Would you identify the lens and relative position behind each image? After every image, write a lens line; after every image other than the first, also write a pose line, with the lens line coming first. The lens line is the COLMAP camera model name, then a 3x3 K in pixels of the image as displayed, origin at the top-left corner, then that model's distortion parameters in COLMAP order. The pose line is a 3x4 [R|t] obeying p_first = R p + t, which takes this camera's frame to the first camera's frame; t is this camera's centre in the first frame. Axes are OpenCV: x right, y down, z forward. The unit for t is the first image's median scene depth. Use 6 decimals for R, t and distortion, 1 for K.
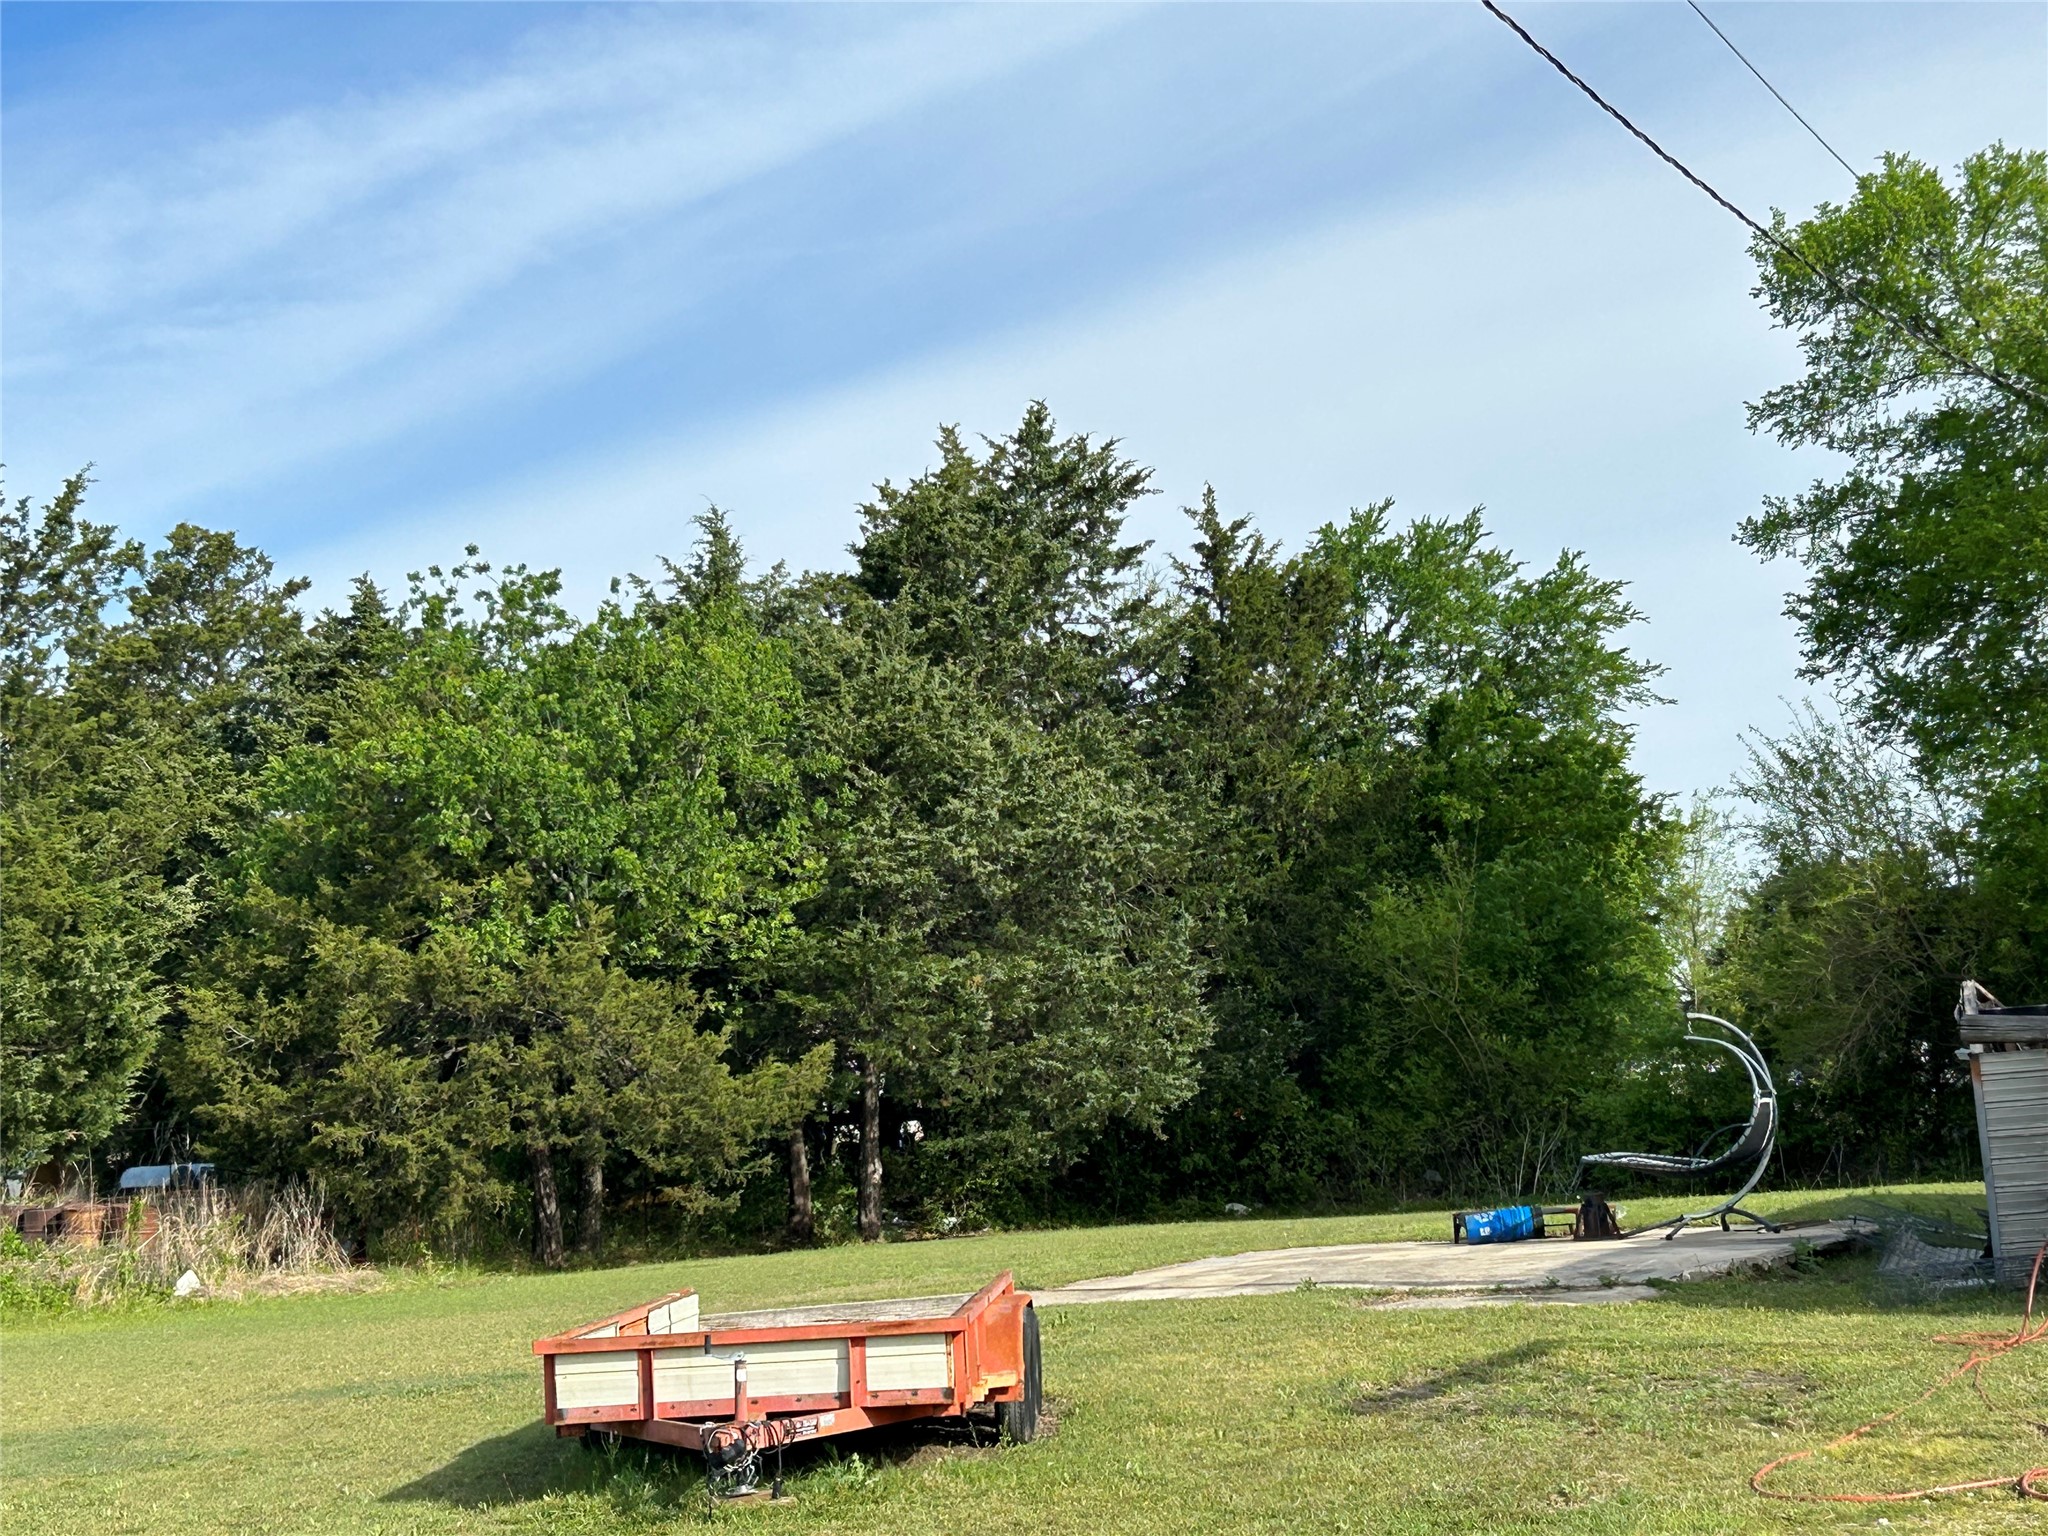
lens RADIAL K [[3485.0, 0, 1023.8], [0, 3485.0, 722.1], [0, 0, 1]] dist [0.145895, -0.015176]
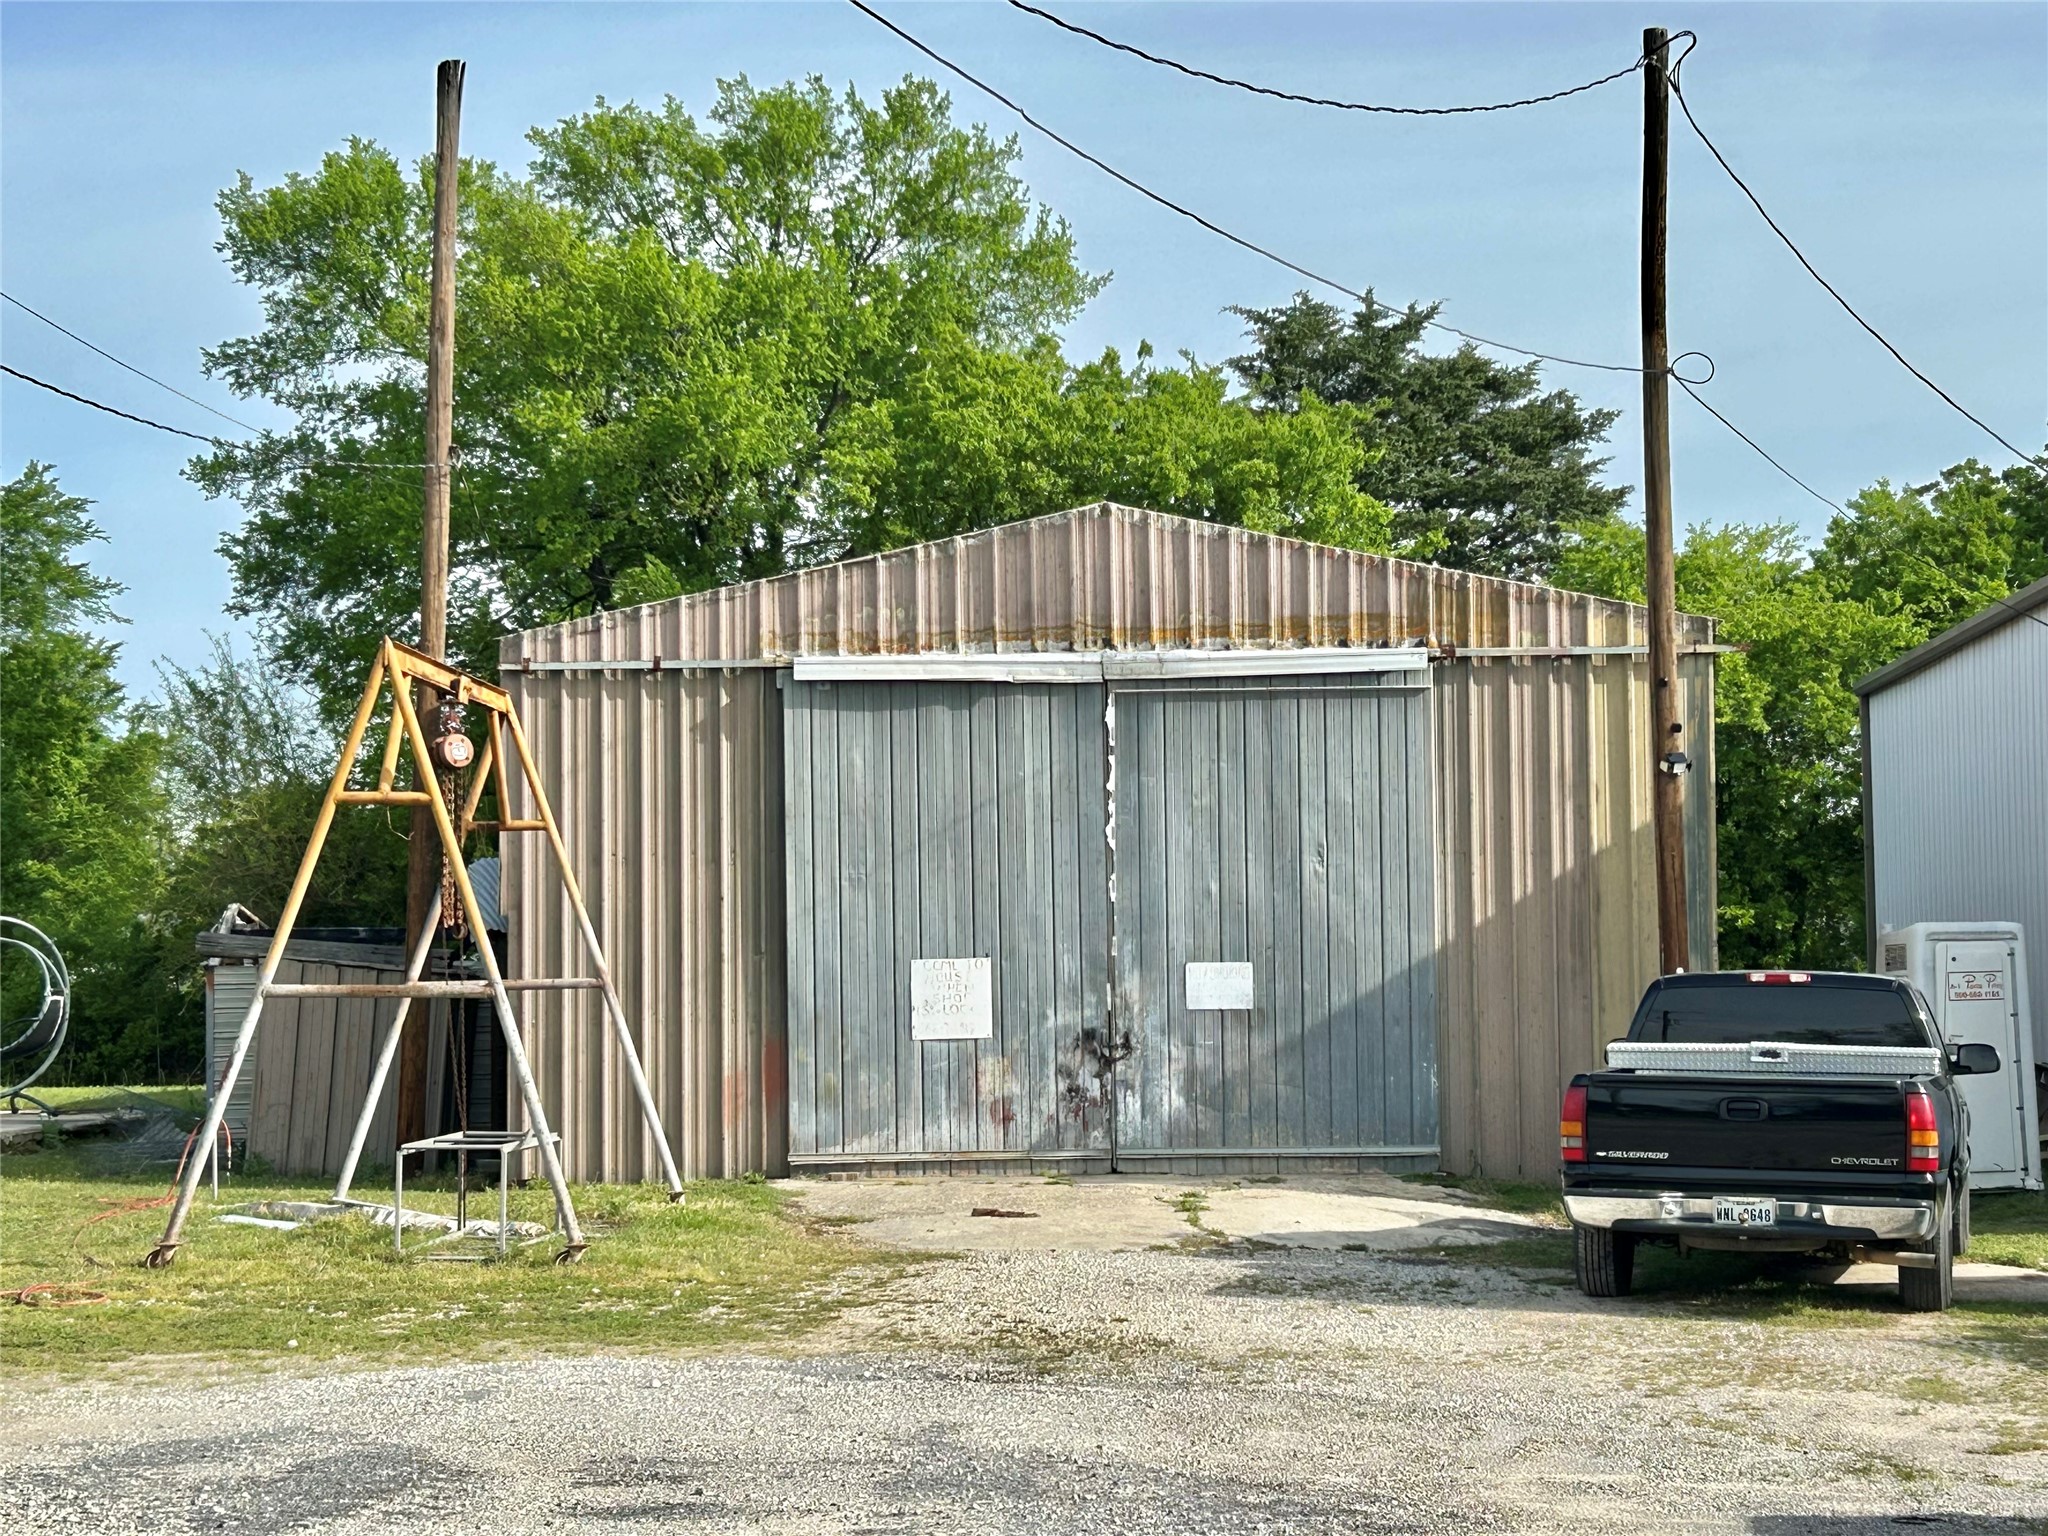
lens RADIAL K [[3555.0, 0, 1107.3], [0, 3555.0, 768.2], [0, 0, 1]] dist [0.084800, -0.032951]
pose [[0.913202, 0.093674, 0.396594, 0.038962], [-0.108533, 0.993978, 0.015137, -0.011285], [-0.392787, -0.056867, 0.917869, -0.105184]]
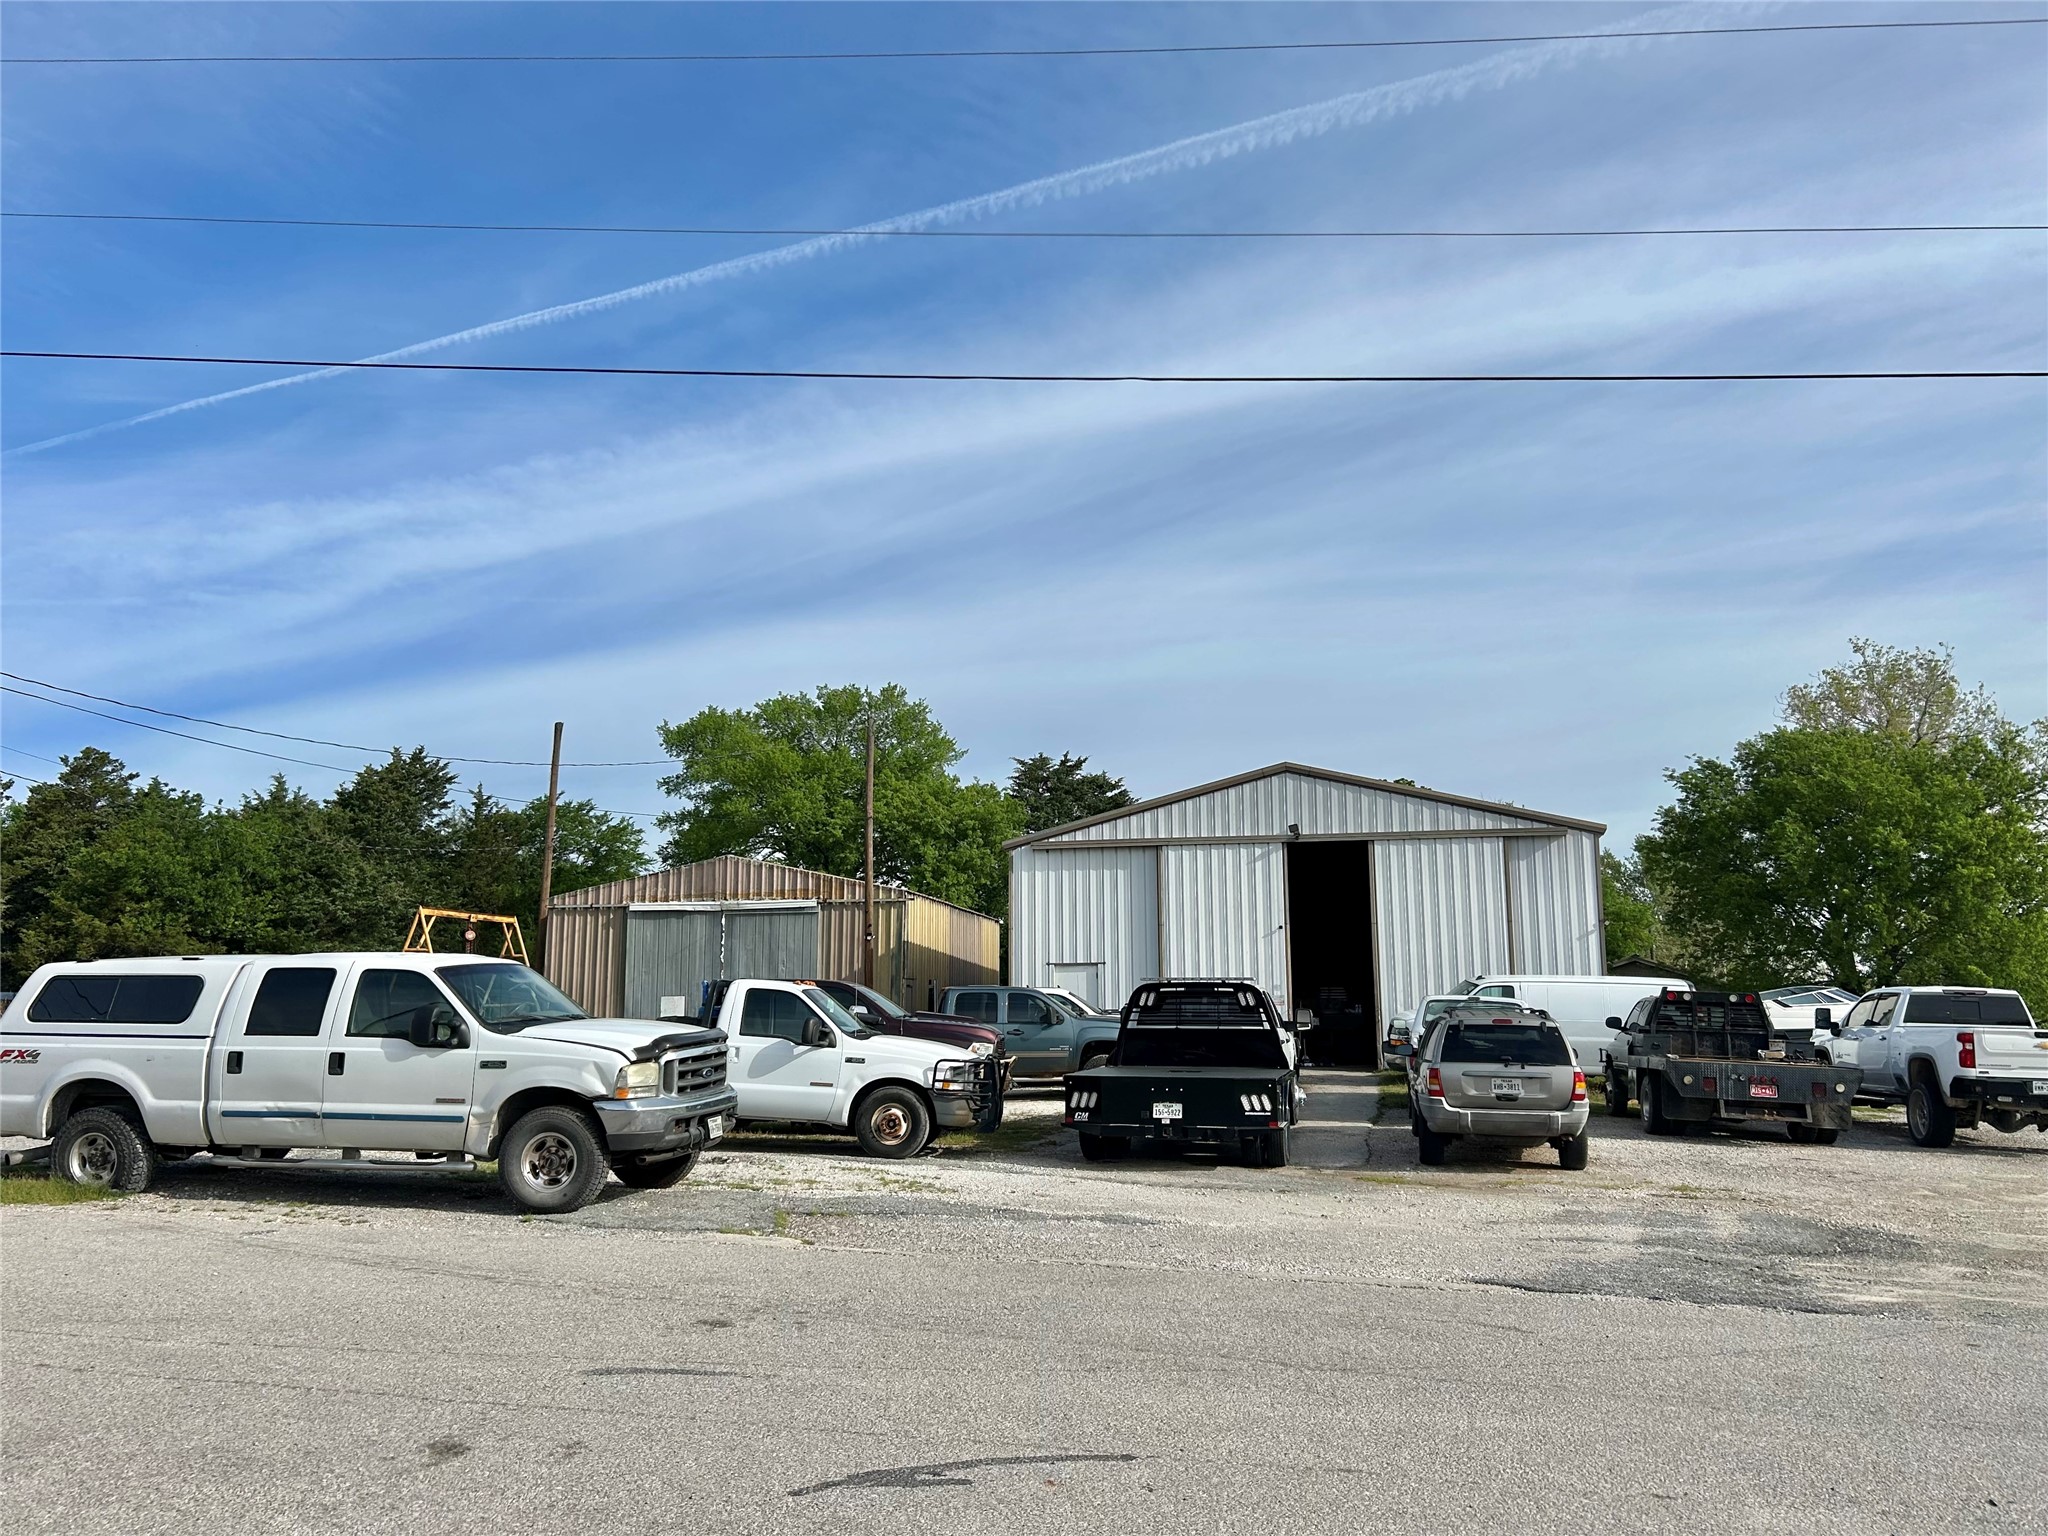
lens RADIAL K [[1681.6, 0, 1022.5], [0, 1681.6, 771.2], [0, 0, 1]] dist [0.074305, -0.007310]
pose [[0.972744, 0.113887, 0.201989, 0.218933], [-0.105777, 0.993105, -0.050532, -0.058729], [-0.206351, 0.027789, 0.978083, -0.471216]]
